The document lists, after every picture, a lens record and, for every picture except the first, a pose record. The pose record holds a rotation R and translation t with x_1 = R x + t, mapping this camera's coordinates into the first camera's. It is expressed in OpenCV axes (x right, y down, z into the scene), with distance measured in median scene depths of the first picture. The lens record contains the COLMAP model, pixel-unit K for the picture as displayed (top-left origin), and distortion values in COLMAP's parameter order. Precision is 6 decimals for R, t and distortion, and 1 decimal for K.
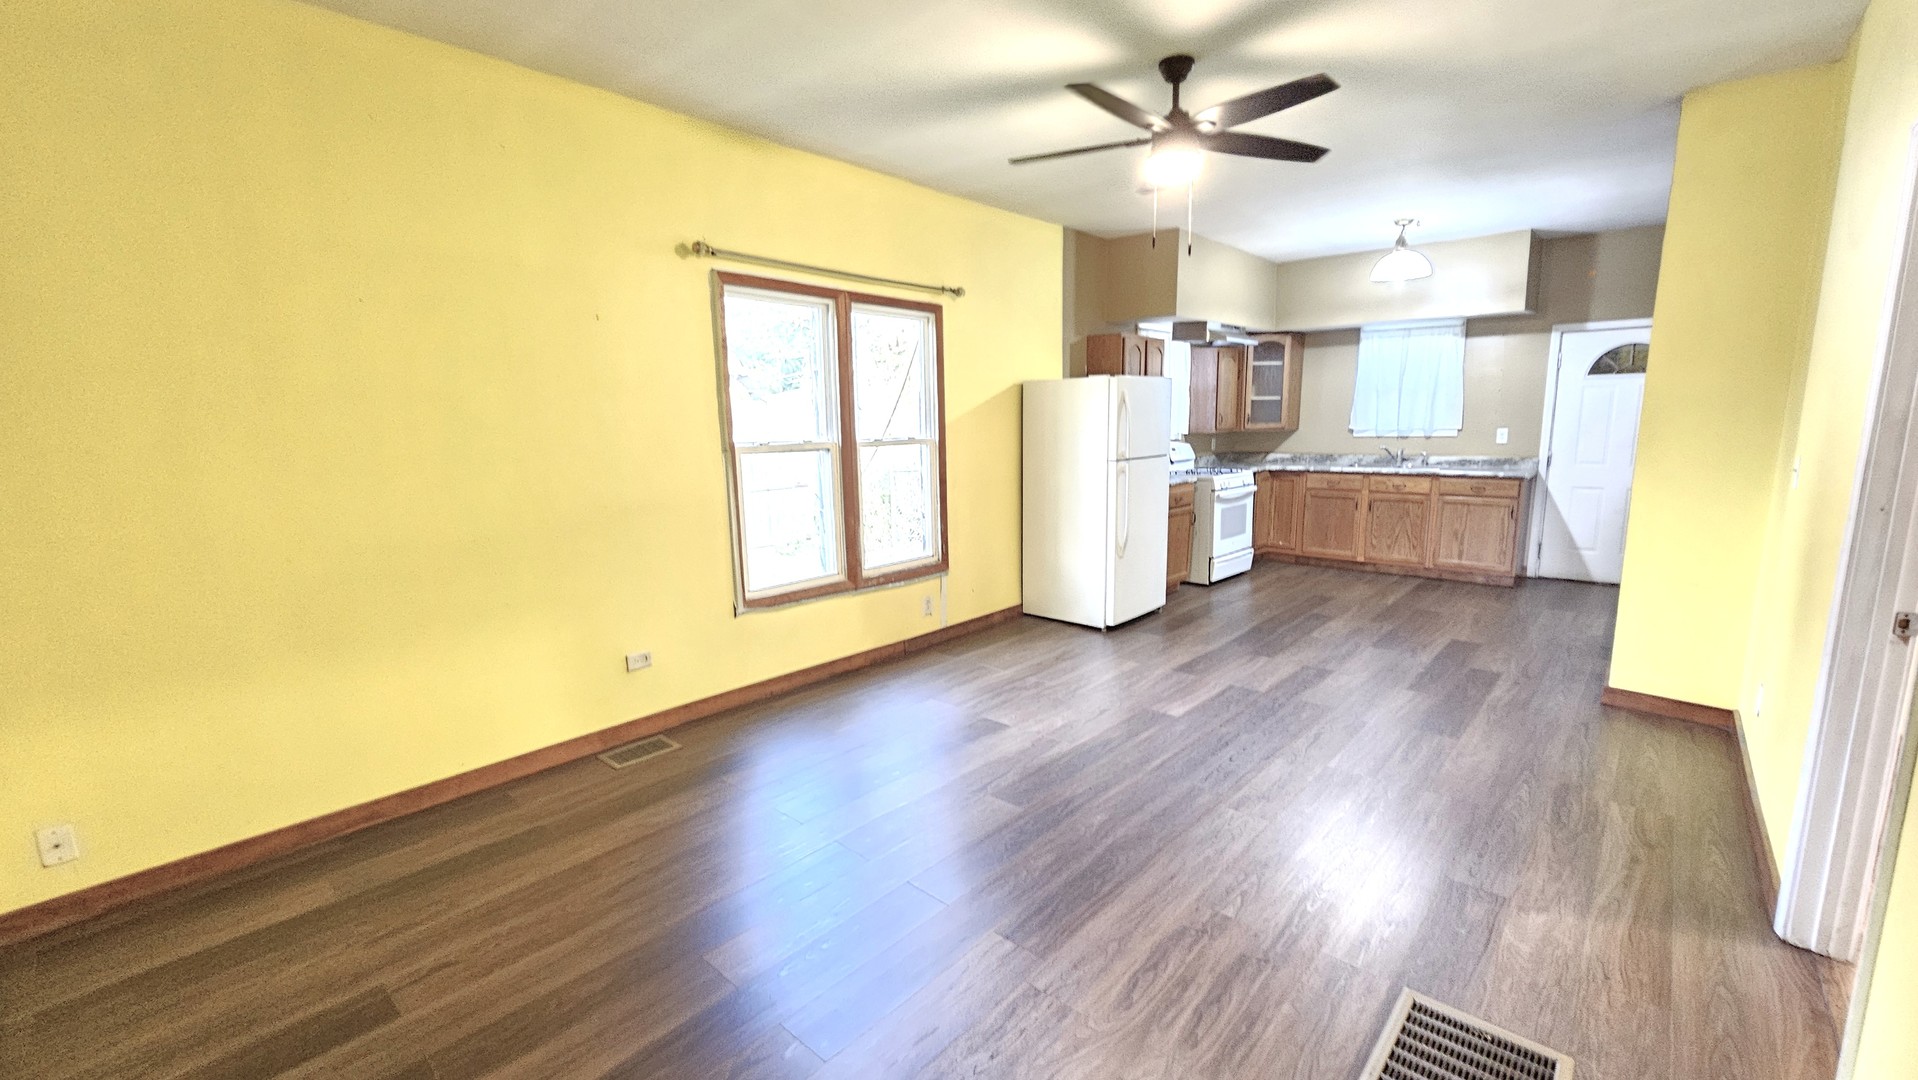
lens RADIAL K [[791.0, 0, 958.5], [0, 791.0, 550.8], [0, 0, 1]] dist [-0.003842, 0.000402]
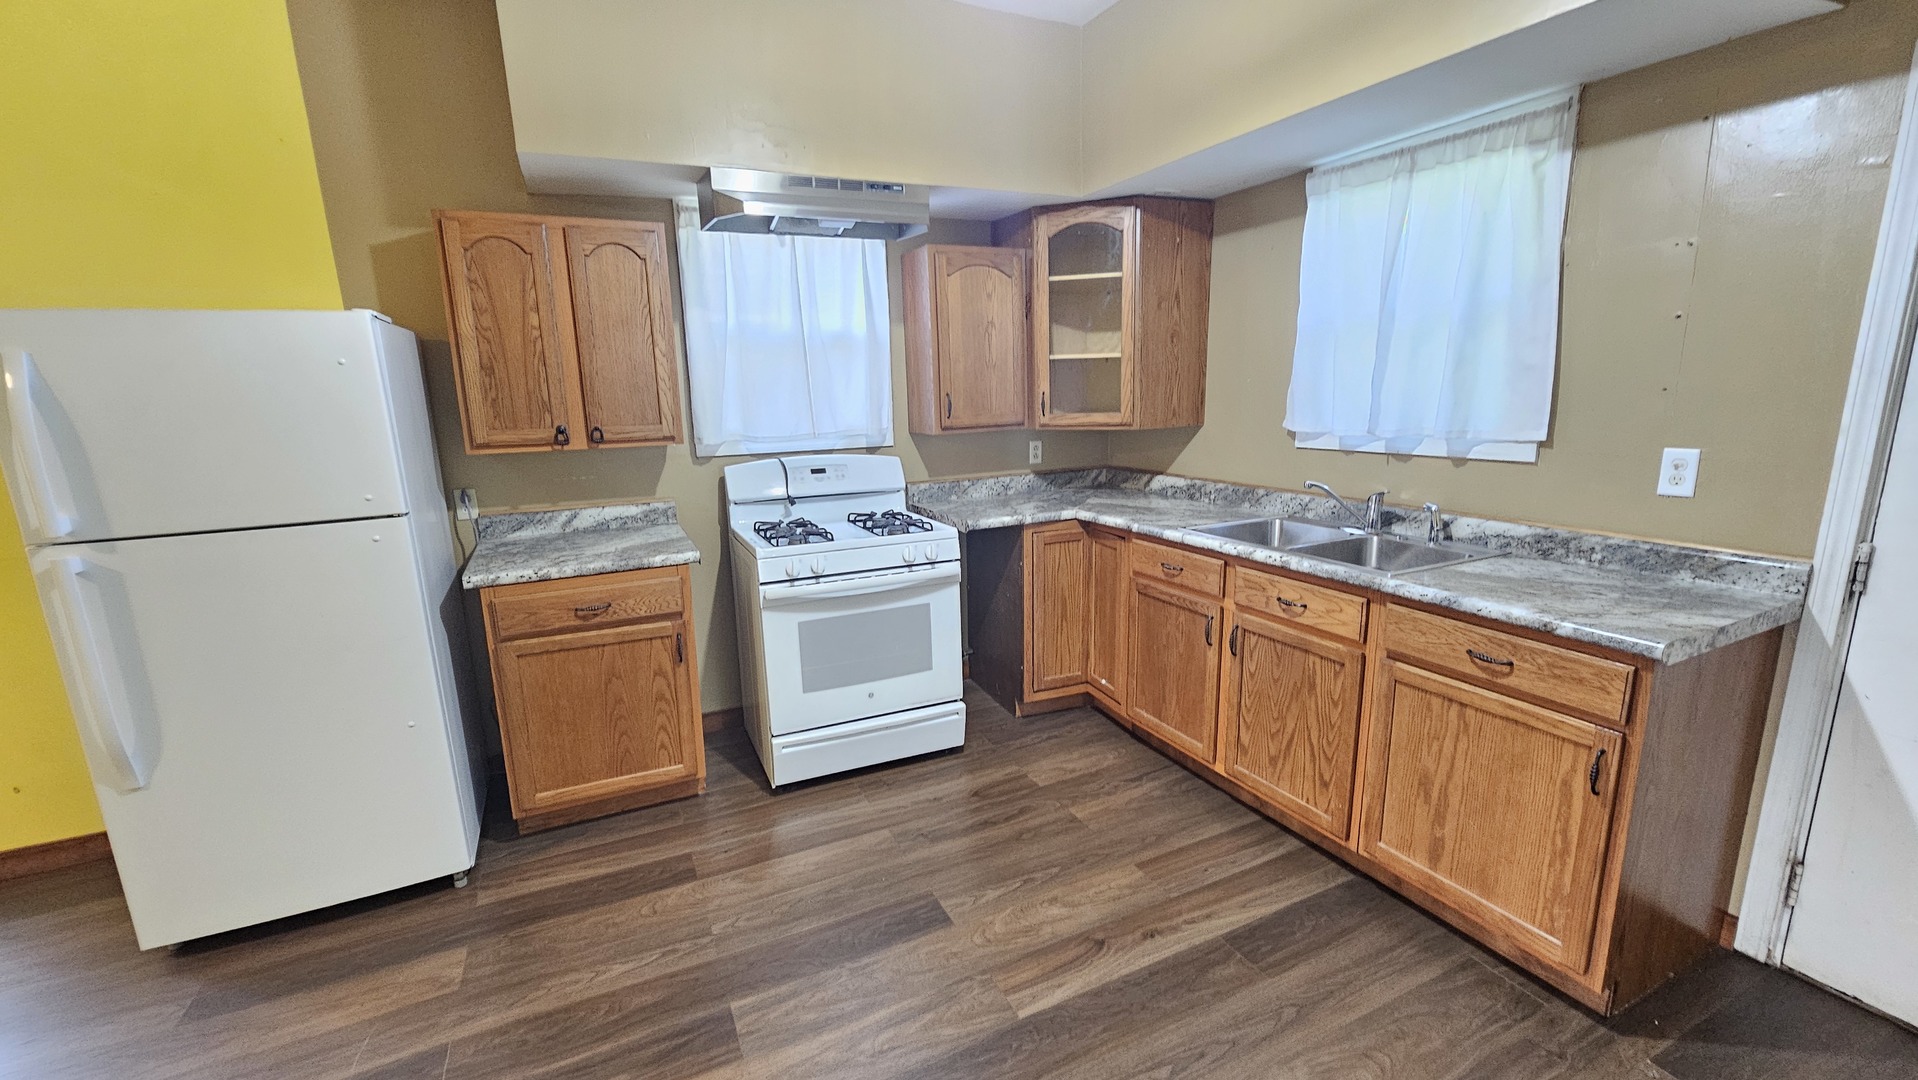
lens RADIAL K [[784.8, 0, 954.6], [0, 784.8, 549.9], [0, 0, 1]] dist [-0.001770, 0.000014]
pose [[0.925065, 0.072929, -0.372742, 0.530601], [-0.054979, 0.996768, 0.058575, -0.114727], [0.375809, -0.033693, 0.926085, 0.602993]]
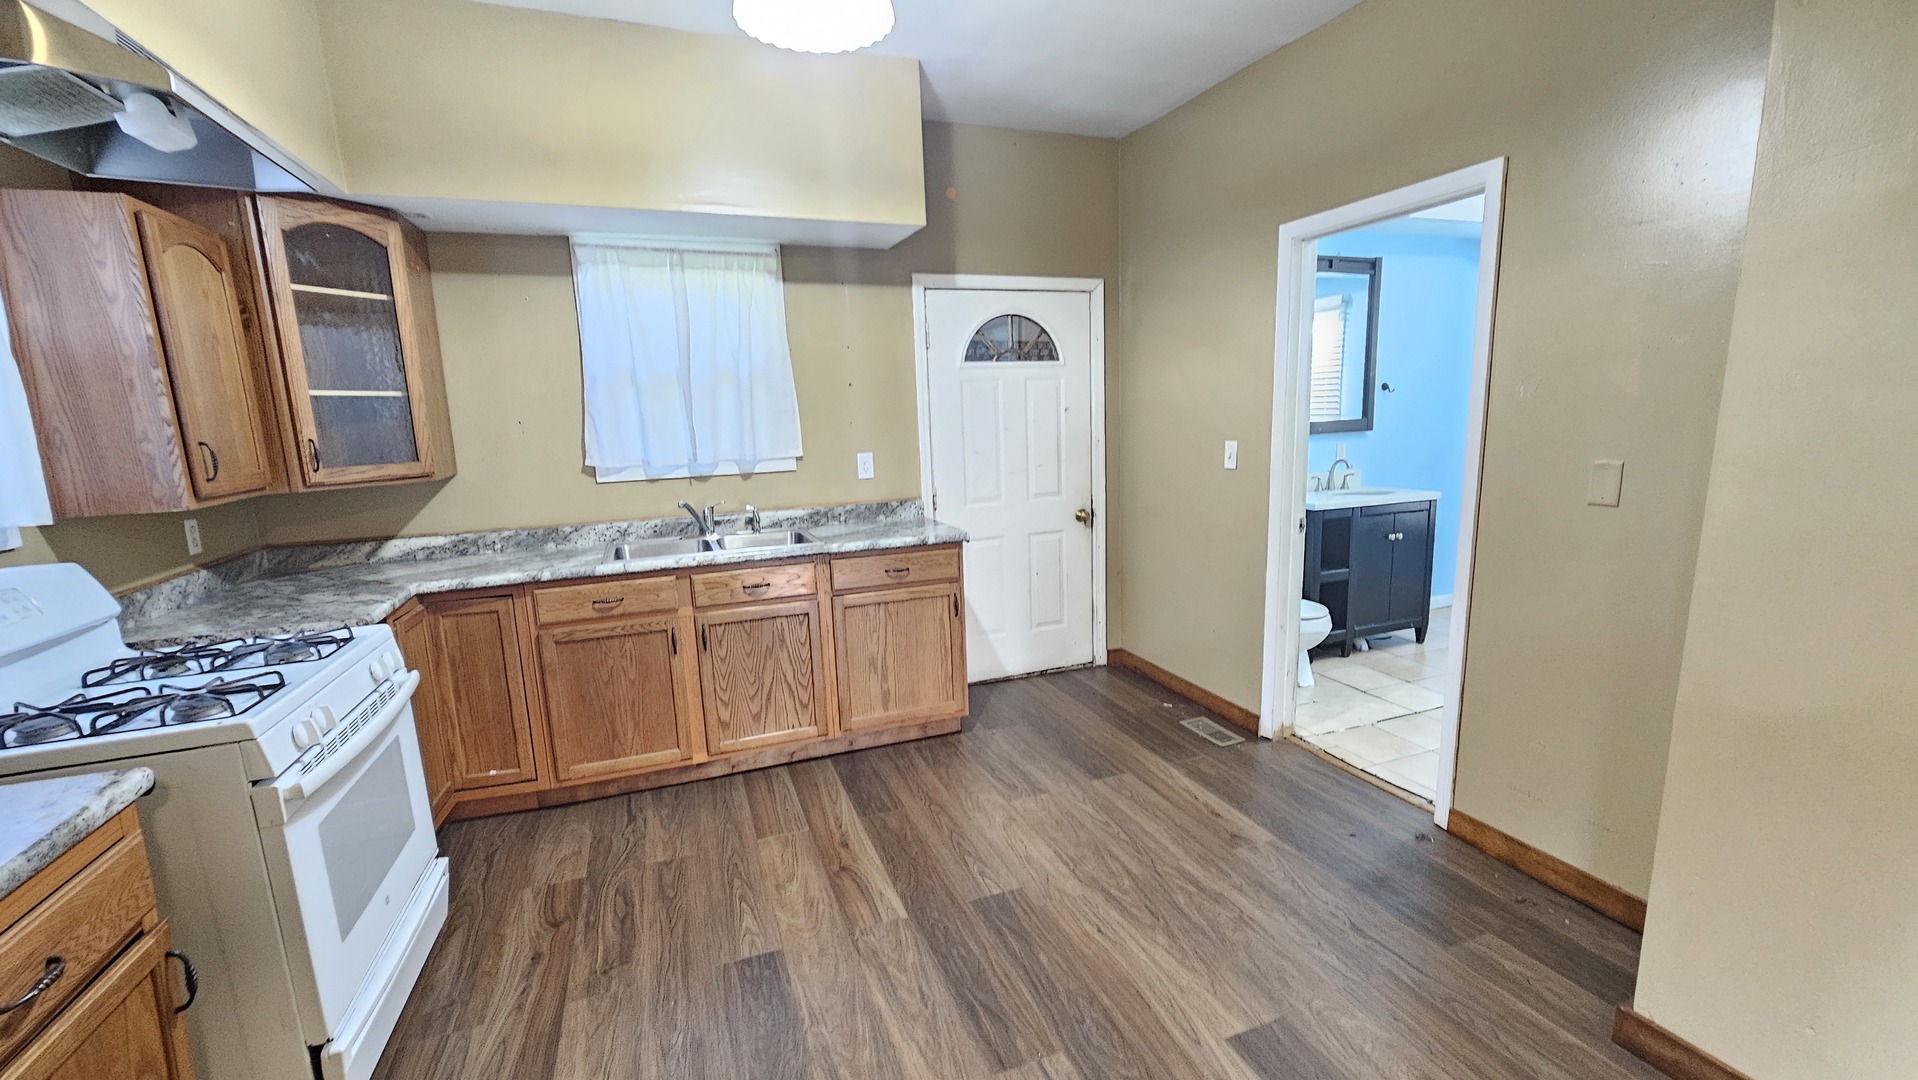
lens RADIAL K [[789.0, 0, 964.2], [0, 789.0, 552.1], [0, 0, 1]] dist [-0.000887, -0.000748]
pose [[0.452024, -0.153327, 0.878729, 0.208208], [0.175334, 0.981171, 0.081008, -0.114250], [-0.874604, 0.117453, 0.470396, 0.658241]]
